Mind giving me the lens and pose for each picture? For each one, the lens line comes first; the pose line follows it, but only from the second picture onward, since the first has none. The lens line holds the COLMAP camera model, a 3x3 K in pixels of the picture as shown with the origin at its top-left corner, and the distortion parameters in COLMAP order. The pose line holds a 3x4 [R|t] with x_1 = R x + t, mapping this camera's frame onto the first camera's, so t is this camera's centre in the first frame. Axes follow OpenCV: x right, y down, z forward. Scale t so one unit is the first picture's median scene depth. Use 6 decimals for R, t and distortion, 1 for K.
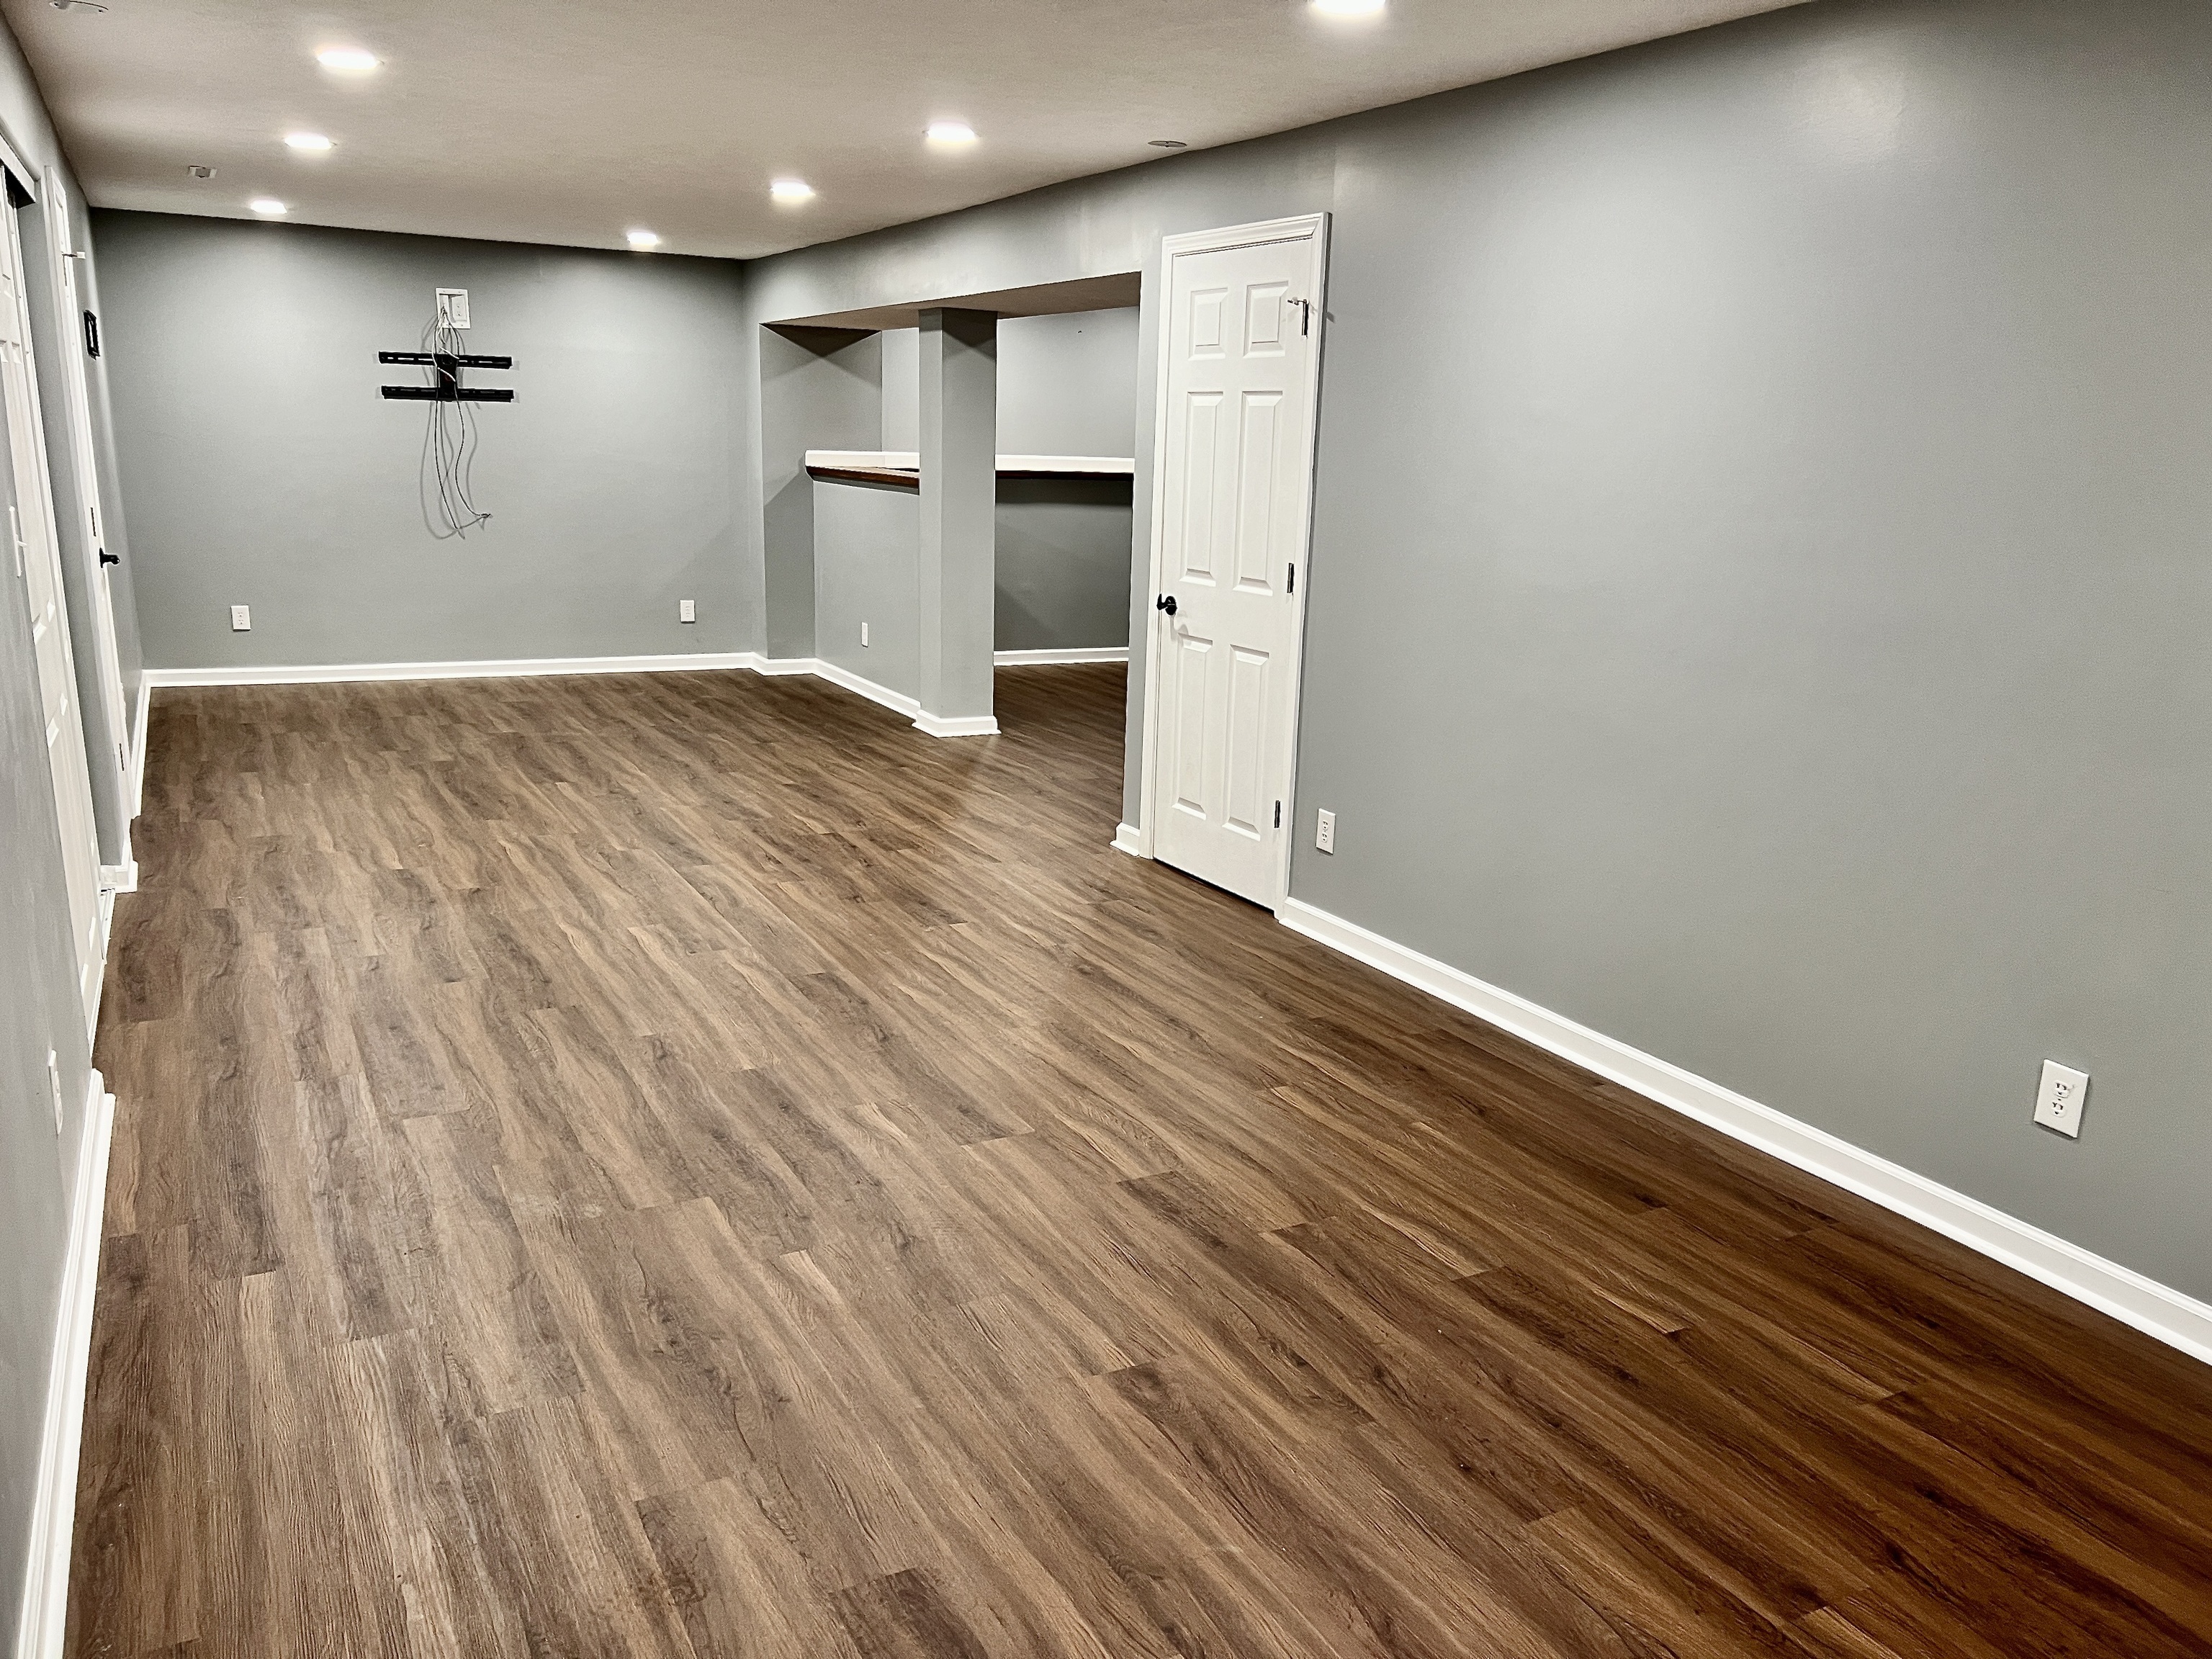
lens RADIAL K [[1687.9, 0, 1104.7], [0, 1687.9, 832.7], [0, 0, 1]] dist [0.030430, -0.024691]
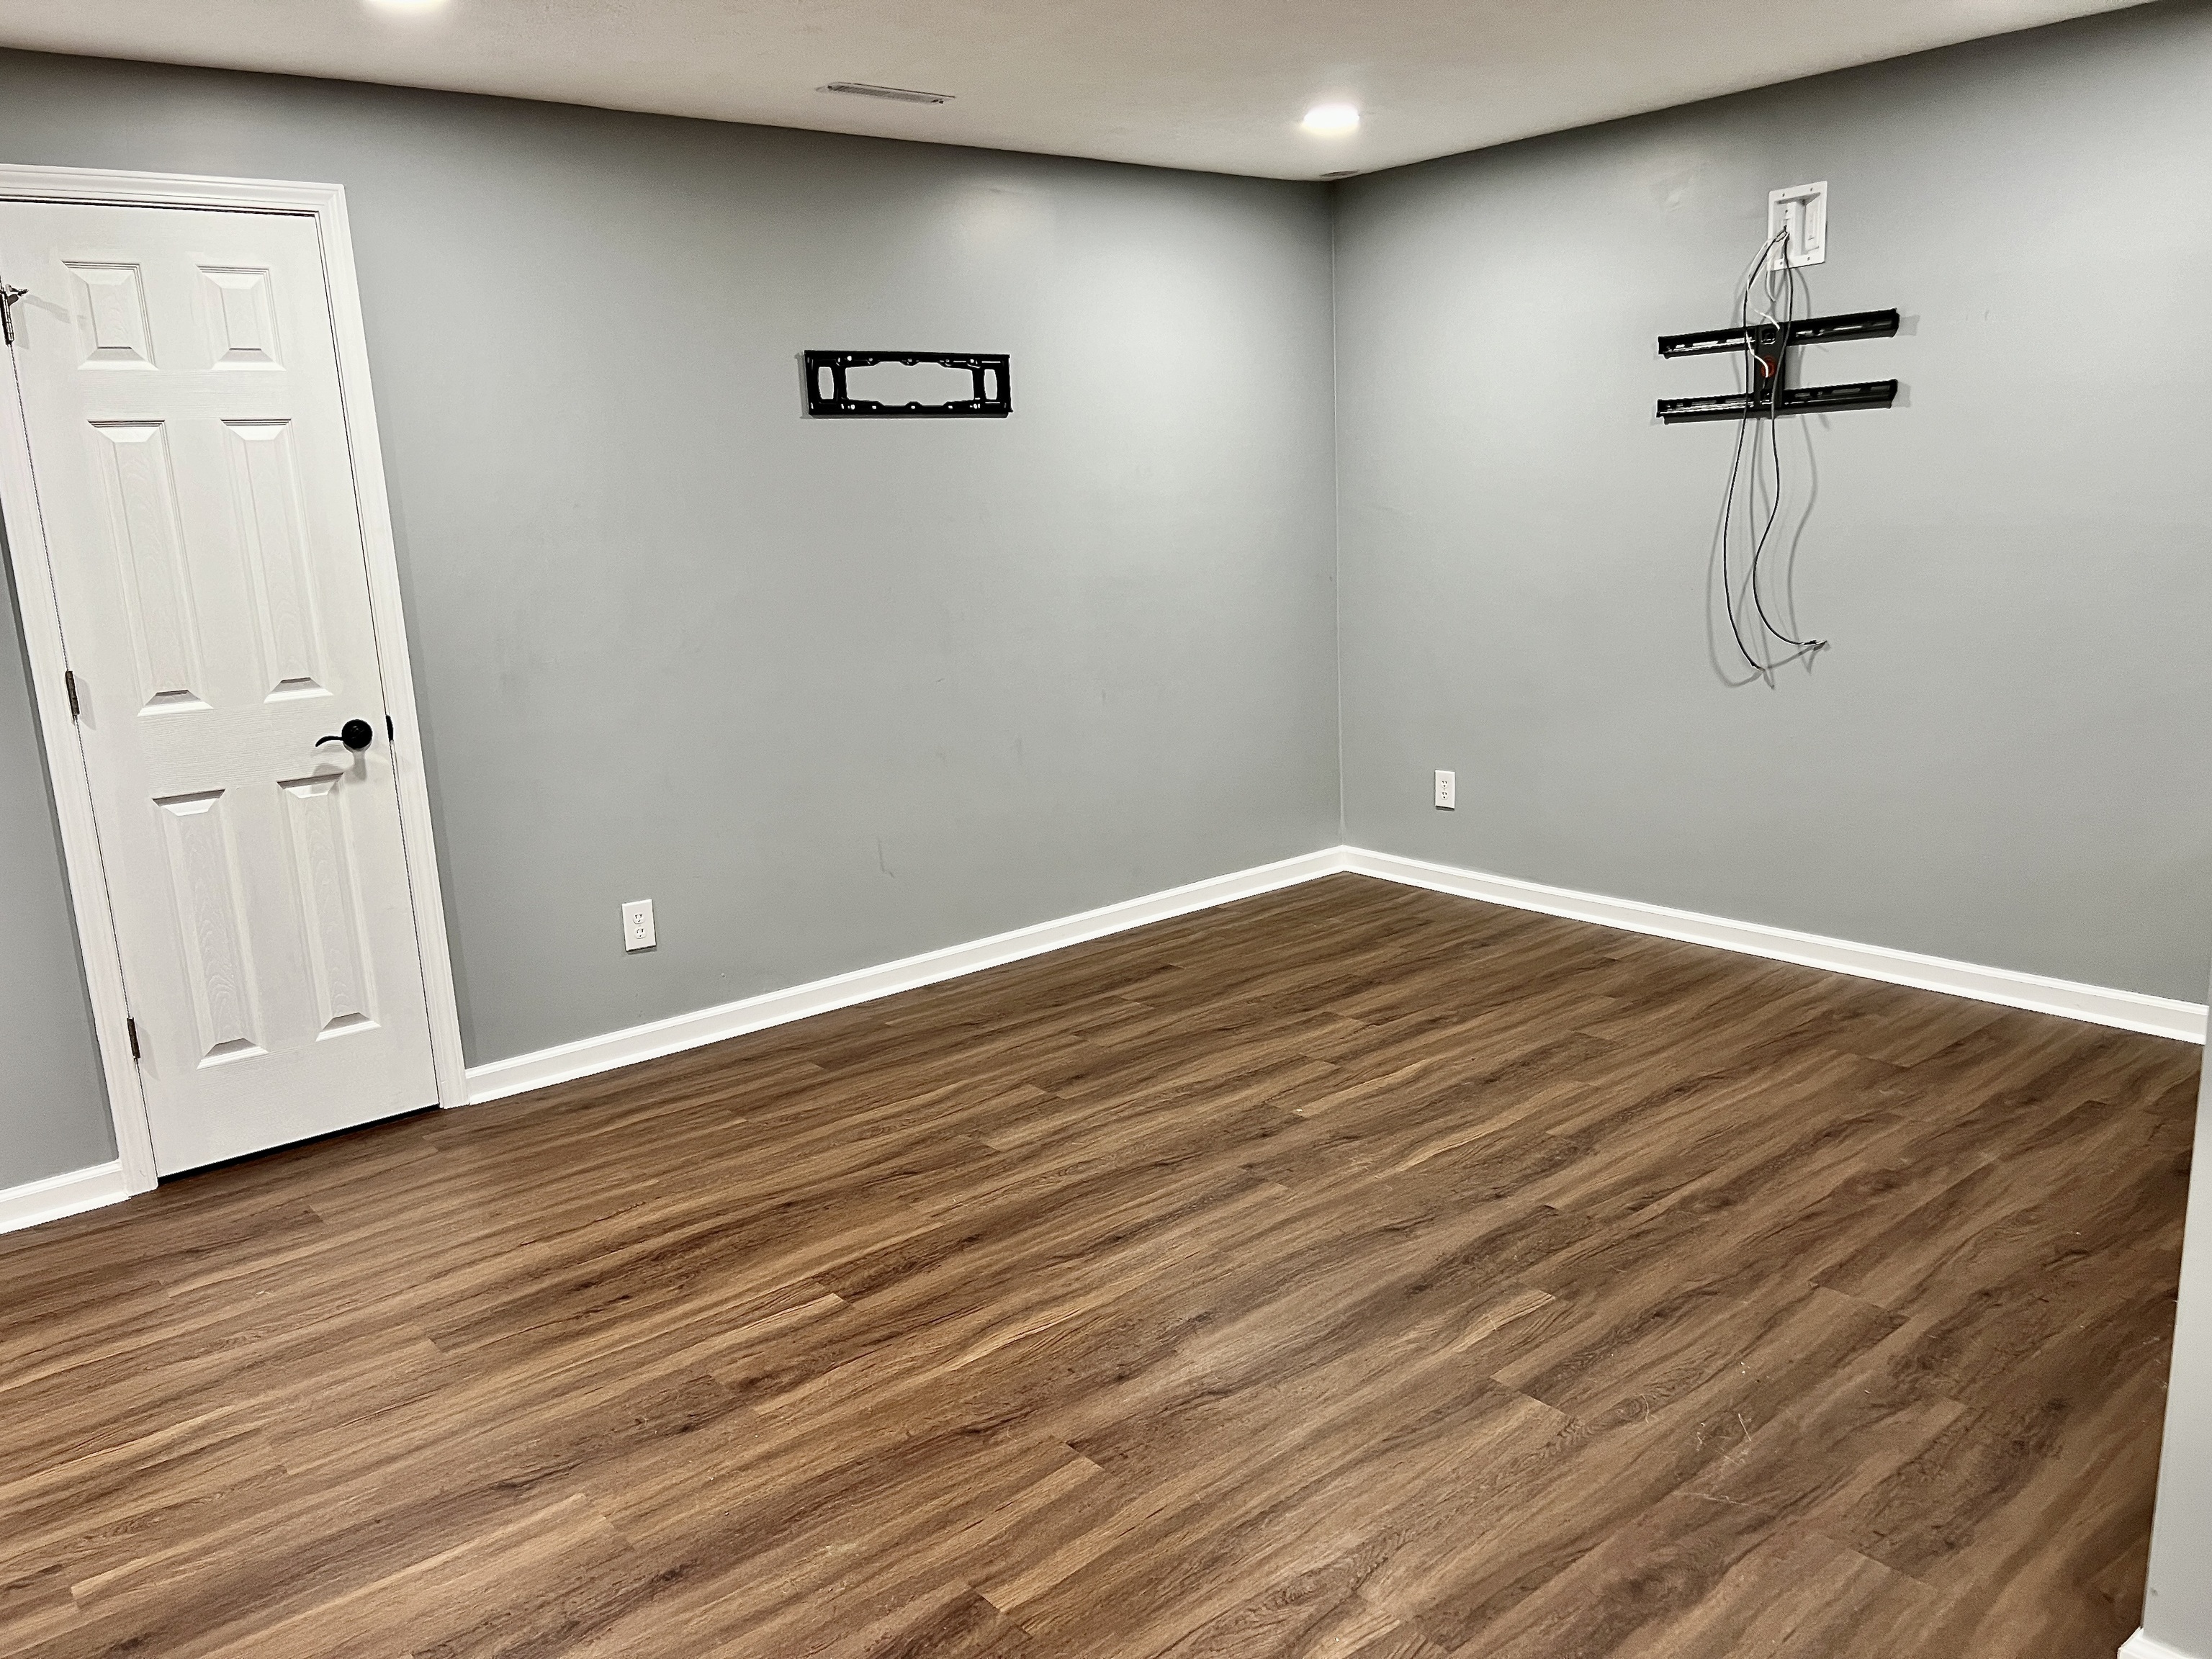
lens RADIAL K [[1687.9, 0, 1107.8], [0, 1687.9, 826.6], [0, 0, 1]] dist [0.030430, -0.024691]
pose [[0.203563, 0.159717, -0.965946, 0.075540], [-0.178472, 0.976127, 0.123790, -0.164402], [0.962658, 0.147195, 0.227208, 0.719444]]
